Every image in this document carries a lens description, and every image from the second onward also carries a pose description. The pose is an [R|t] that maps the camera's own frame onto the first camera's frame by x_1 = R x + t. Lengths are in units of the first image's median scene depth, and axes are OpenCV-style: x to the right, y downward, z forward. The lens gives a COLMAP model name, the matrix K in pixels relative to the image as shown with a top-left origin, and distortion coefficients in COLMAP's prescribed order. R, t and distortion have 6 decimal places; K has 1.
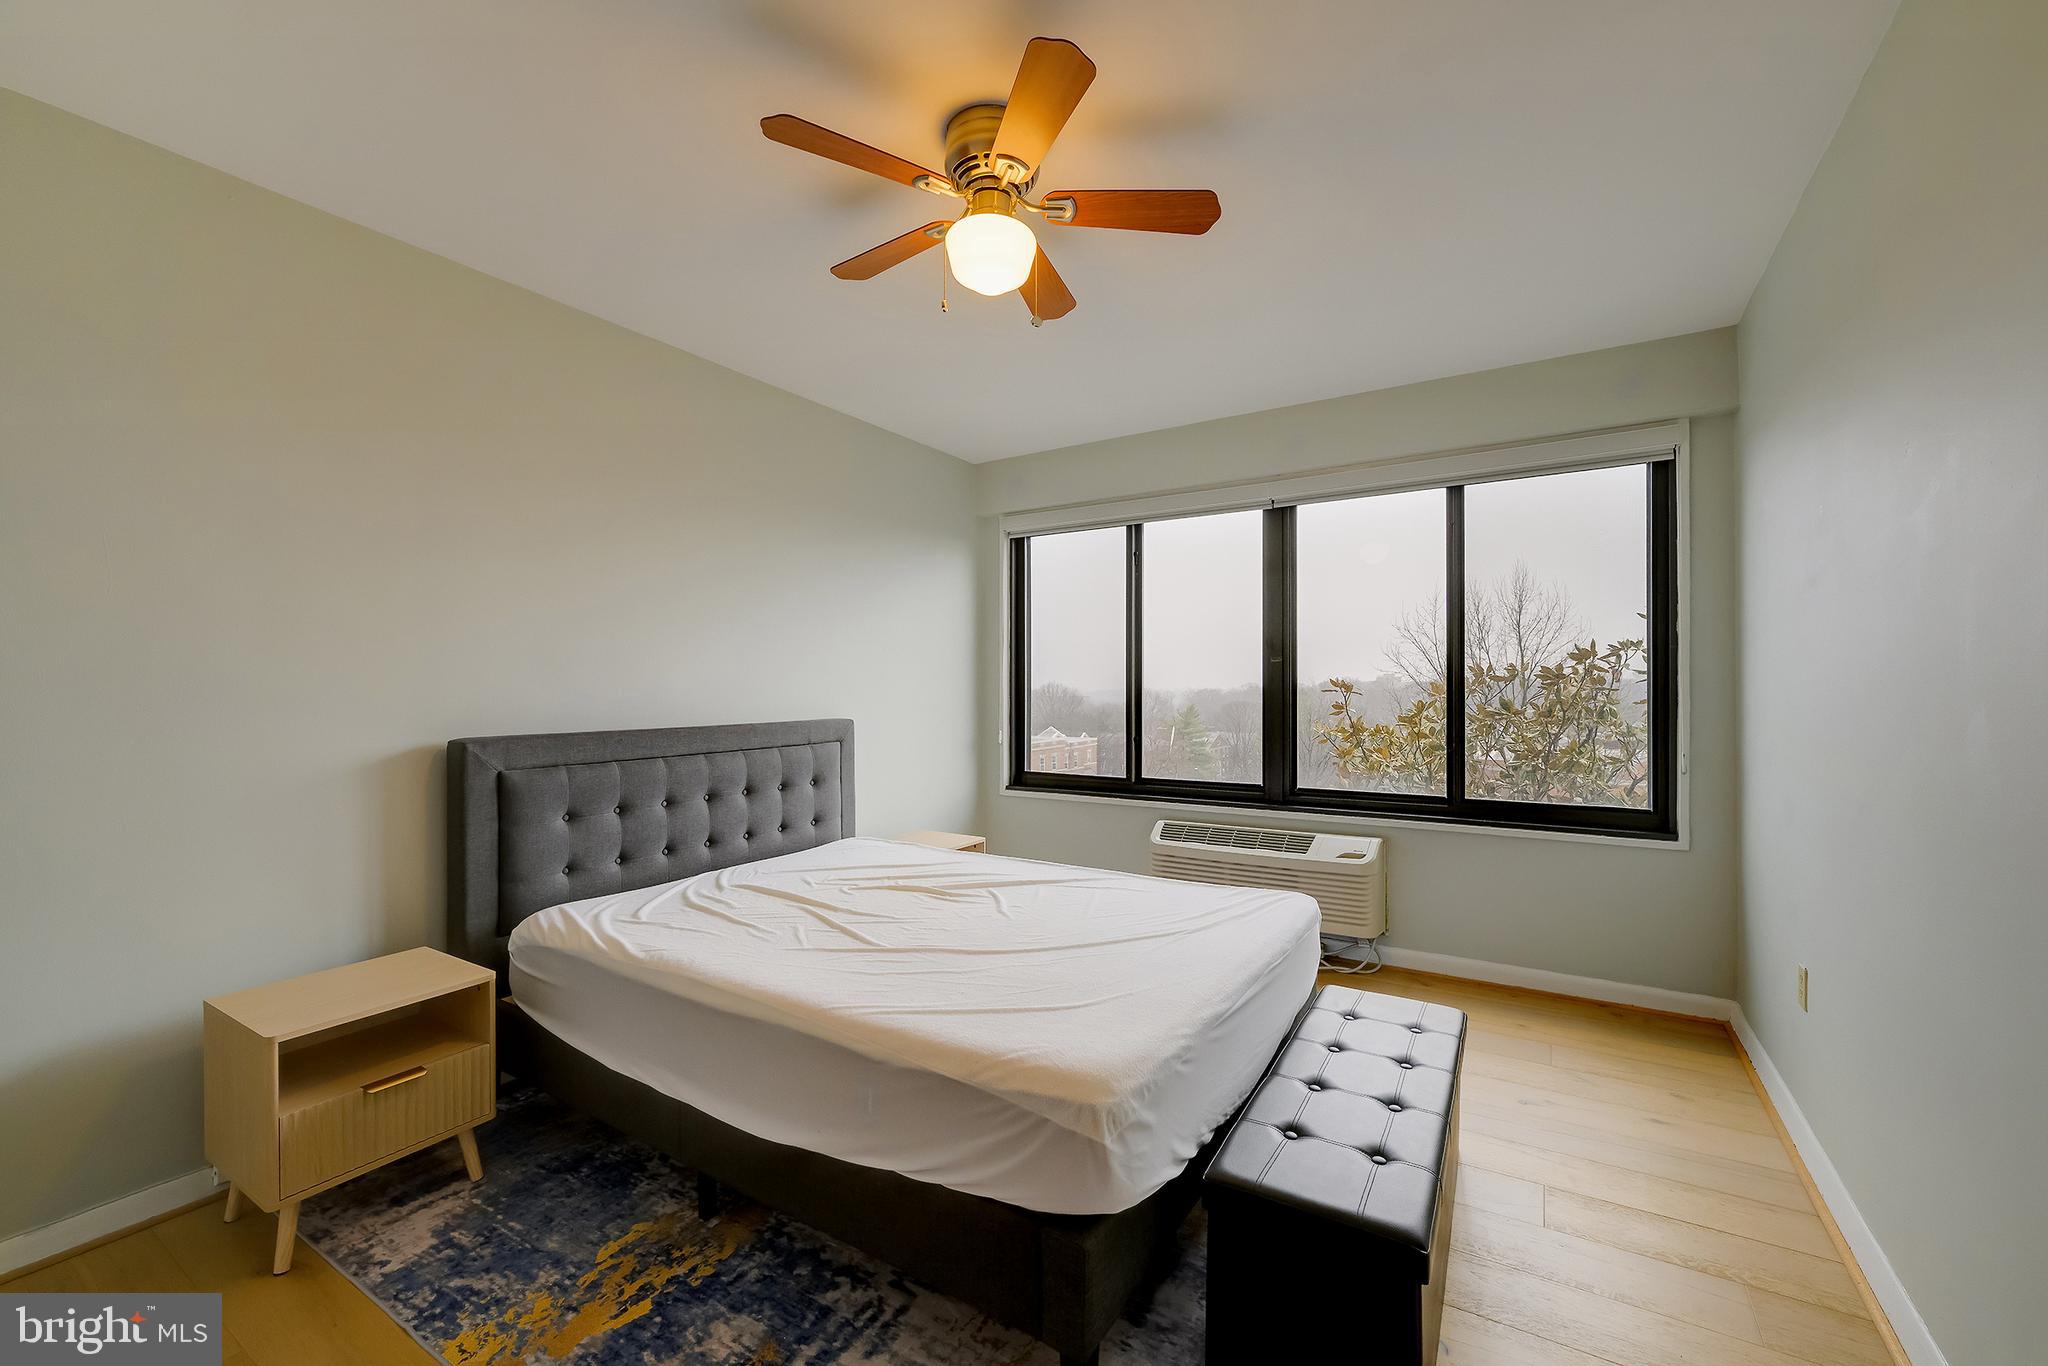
lens RADIAL K [[811.7, 0, 1035.0], [0, 811.7, 684.0], [0, 0, 1]] dist [-0.001968, 0.000029]
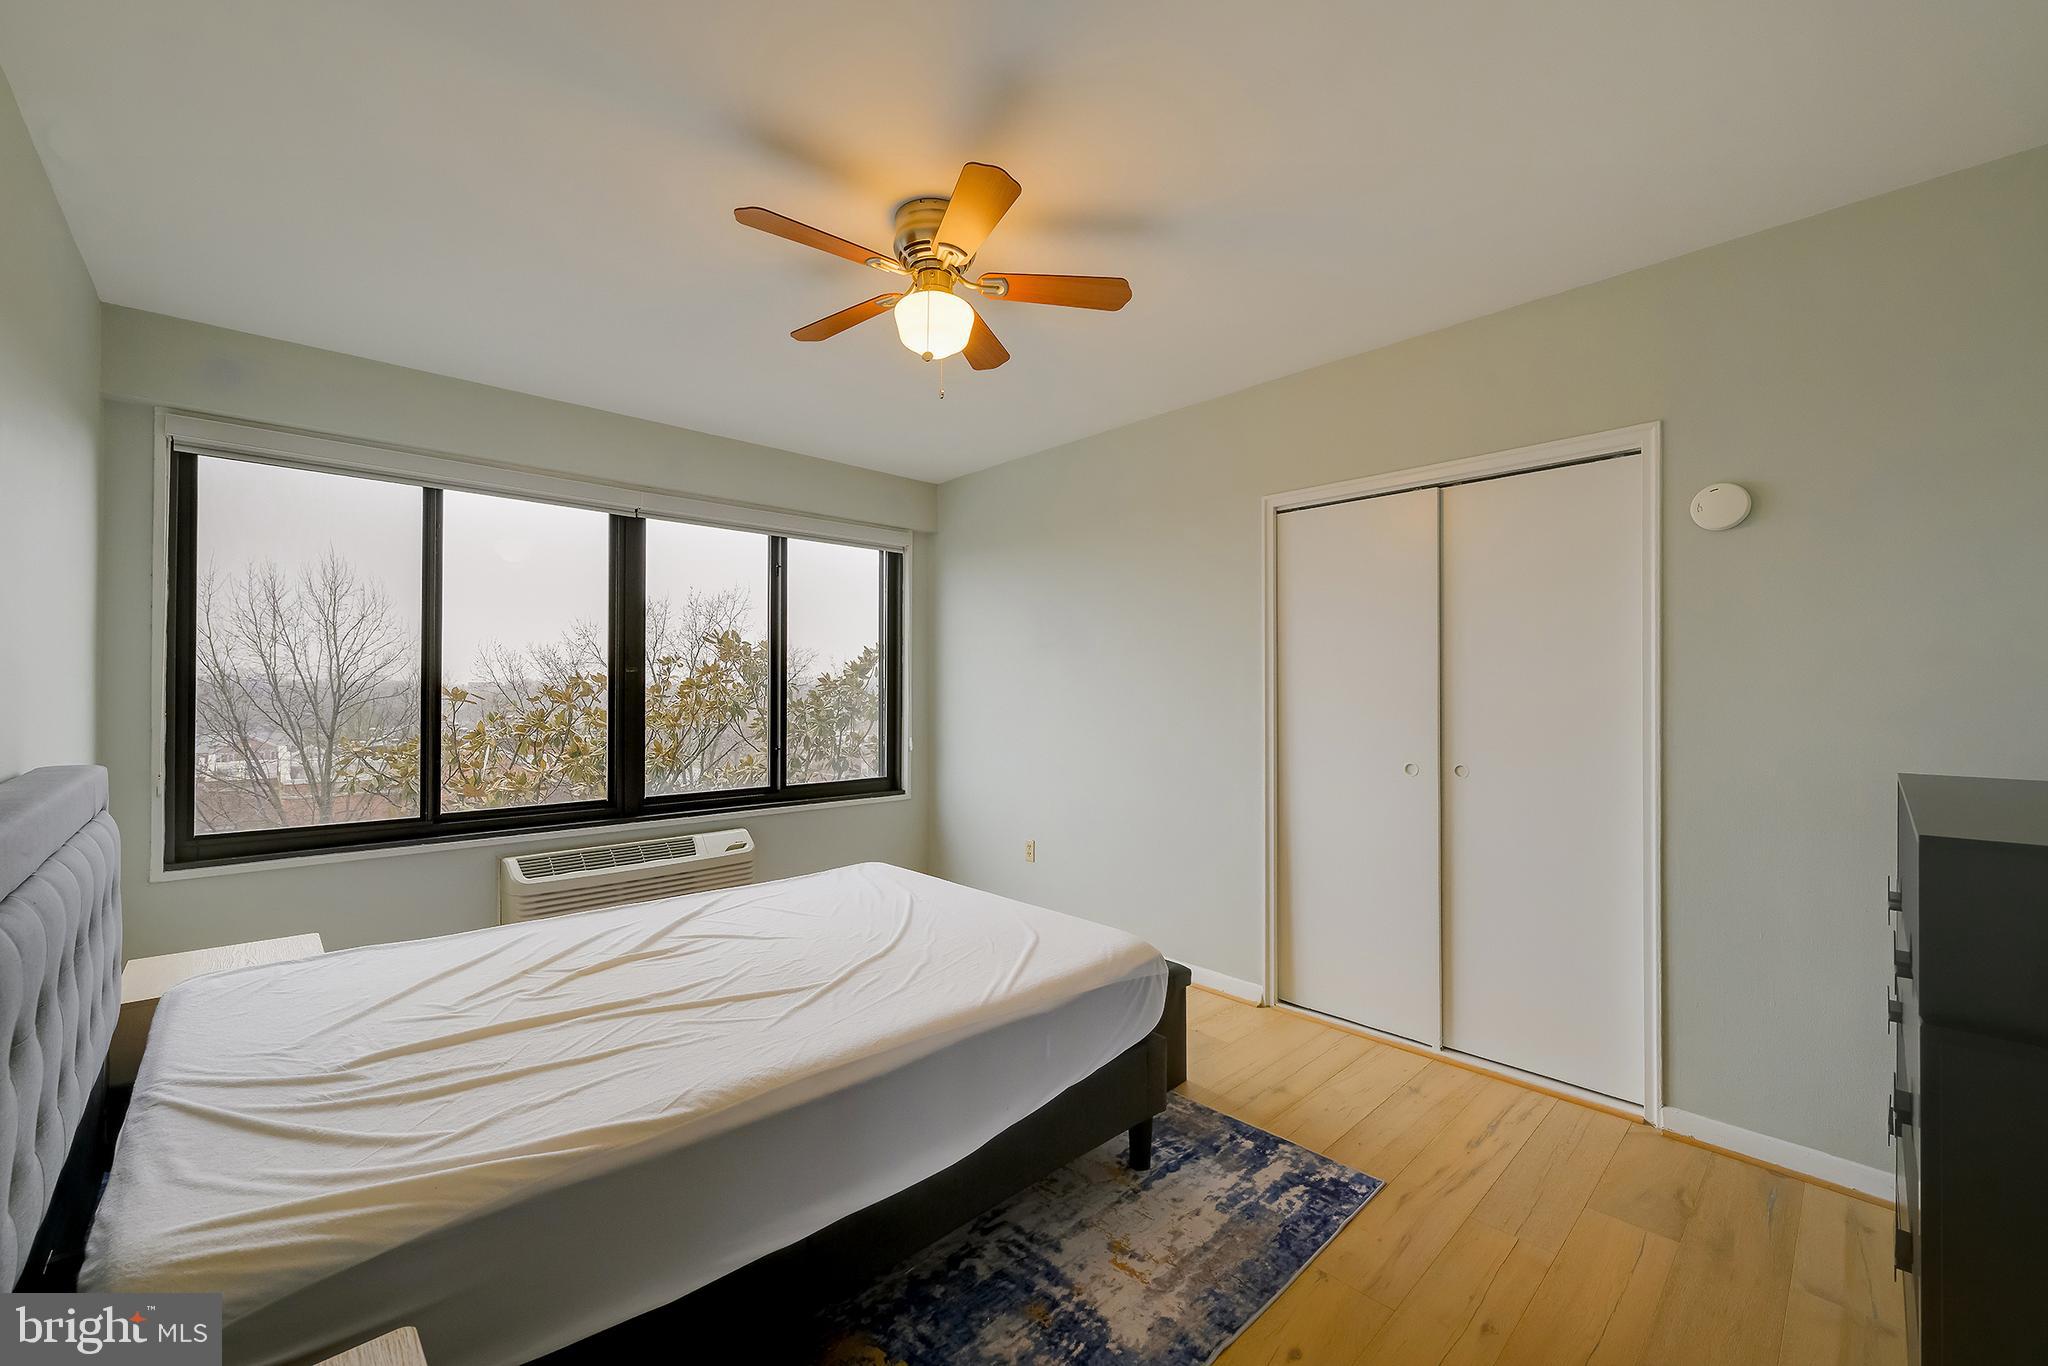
lens RADIAL K [[811.7, 0, 1035.0], [0, 811.7, 684.0], [0, 0, 1]] dist [-0.001968, 0.000029]
pose [[0.244821, 0.012082, 0.969493, -0.693427], [-0.006632, 0.999920, -0.010787, -0.007480], [-0.969546, -0.003789, 0.244882, 0.361357]]
